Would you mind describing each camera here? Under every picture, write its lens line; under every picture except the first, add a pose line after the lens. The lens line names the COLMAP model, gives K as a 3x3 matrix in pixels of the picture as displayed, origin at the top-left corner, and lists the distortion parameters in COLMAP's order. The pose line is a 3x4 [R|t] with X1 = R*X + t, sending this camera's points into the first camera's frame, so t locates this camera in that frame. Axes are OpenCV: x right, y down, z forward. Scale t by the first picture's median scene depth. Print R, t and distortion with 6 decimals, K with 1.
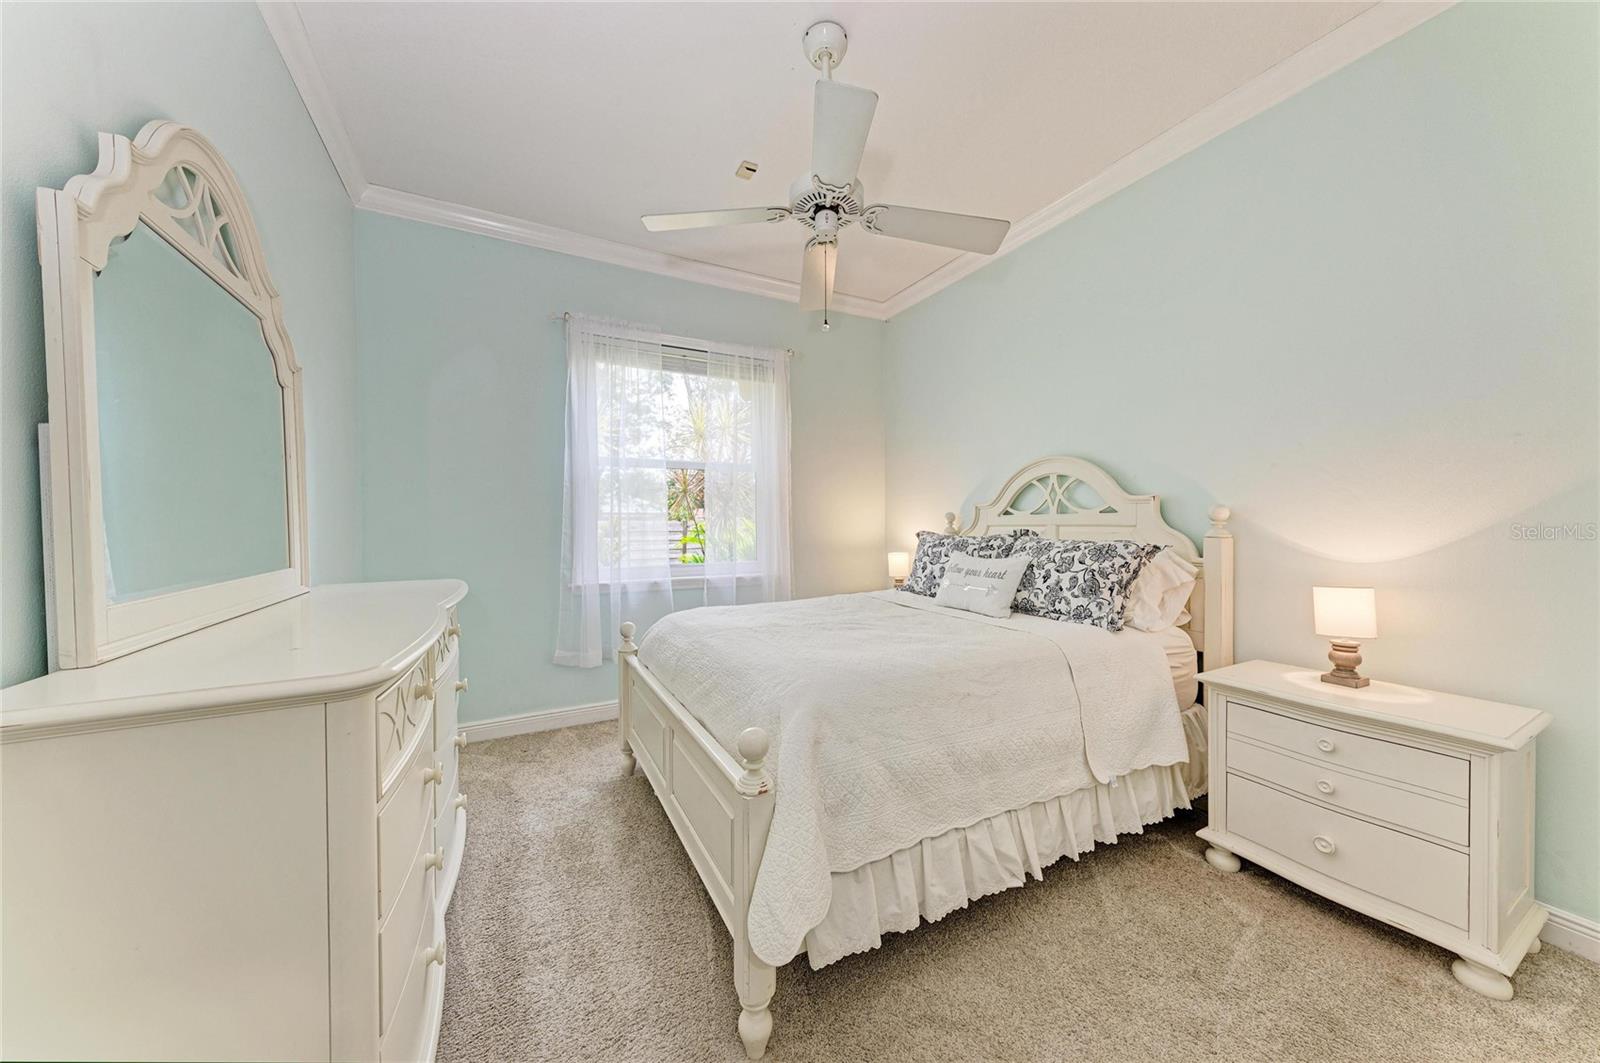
lens RADIAL K [[539.0, 0, 800.1], [0, 539.0, 535.4], [0, 0, 1]] dist [0.014619, -0.001127]
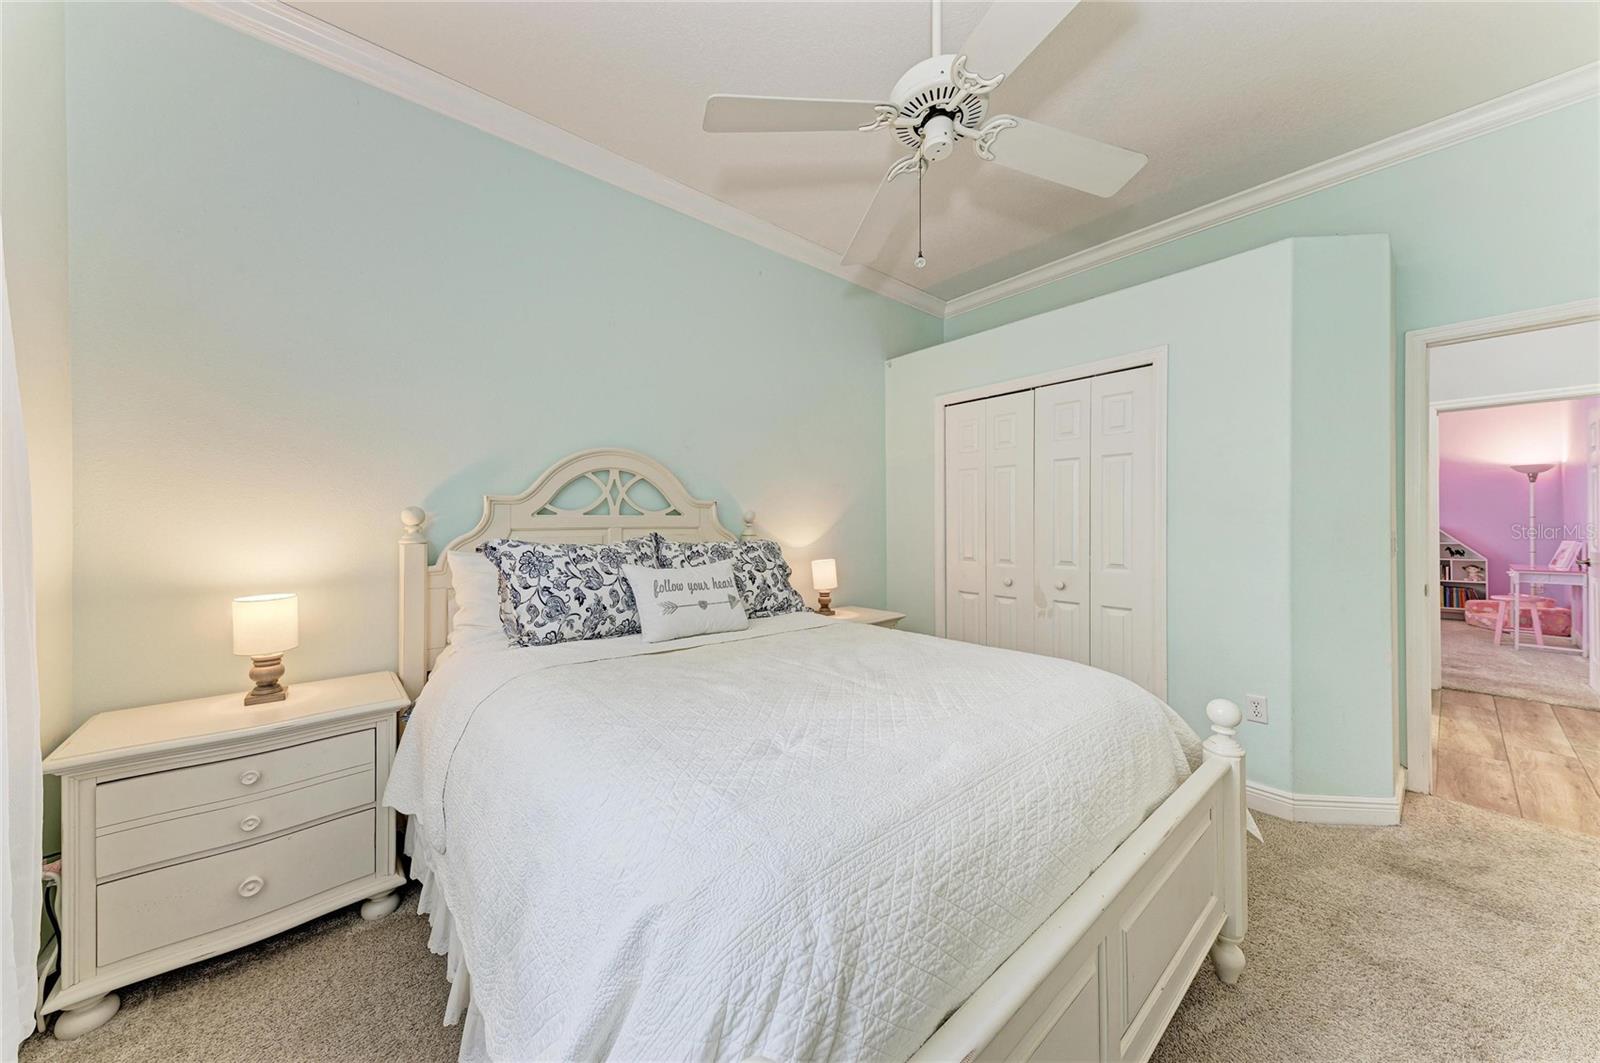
lens RADIAL K [[539.0, 0, 813.5], [0, 539.0, 520.7], [0, 0, 1]] dist [0.014619, -0.001127]
pose [[-0.204591, 0.012926, 0.978762, -0.417372], [0.029976, 0.999527, -0.006934, -0.014223], [-0.978388, 0.027921, -0.204882, 0.834356]]
